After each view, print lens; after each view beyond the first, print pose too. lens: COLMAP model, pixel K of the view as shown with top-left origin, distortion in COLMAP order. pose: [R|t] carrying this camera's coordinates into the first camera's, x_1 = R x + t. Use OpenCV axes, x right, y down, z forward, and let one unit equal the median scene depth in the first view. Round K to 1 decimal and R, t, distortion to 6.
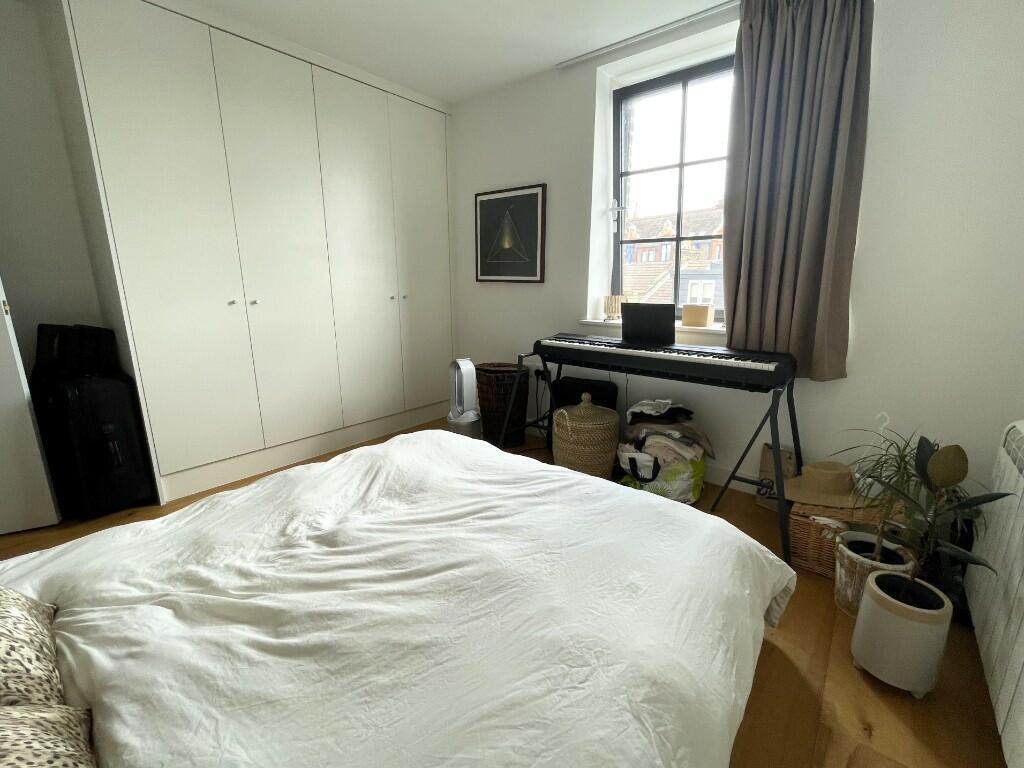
lens RADIAL K [[432.3, 0, 508.3], [0, 432.3, 384.1], [0, 0, 1]] dist [-0.003383, -0.000413]
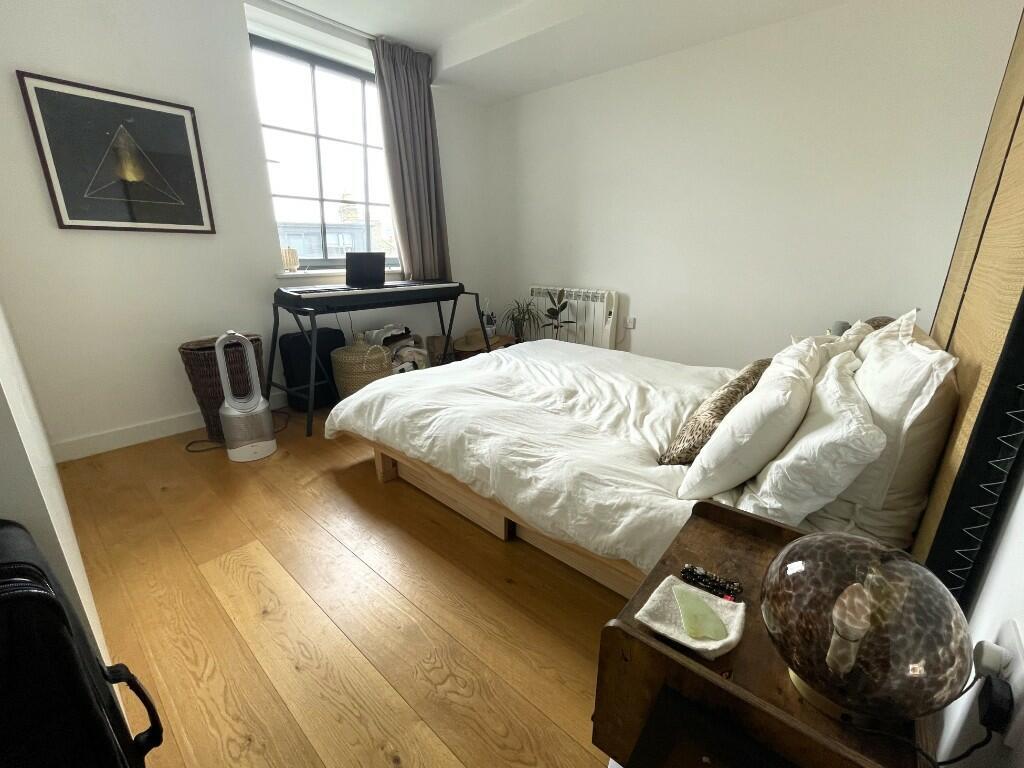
lens RADIAL K [[432.3, 0, 508.3], [0, 432.3, 384.1], [0, 0, 1]] dist [-0.003383, -0.000413]
pose [[0.034363, -0.298266, 0.953864, -0.992332], [0.230223, 0.931121, 0.282860, -0.088363], [-0.972531, 0.209882, 0.100664, 0.546730]]
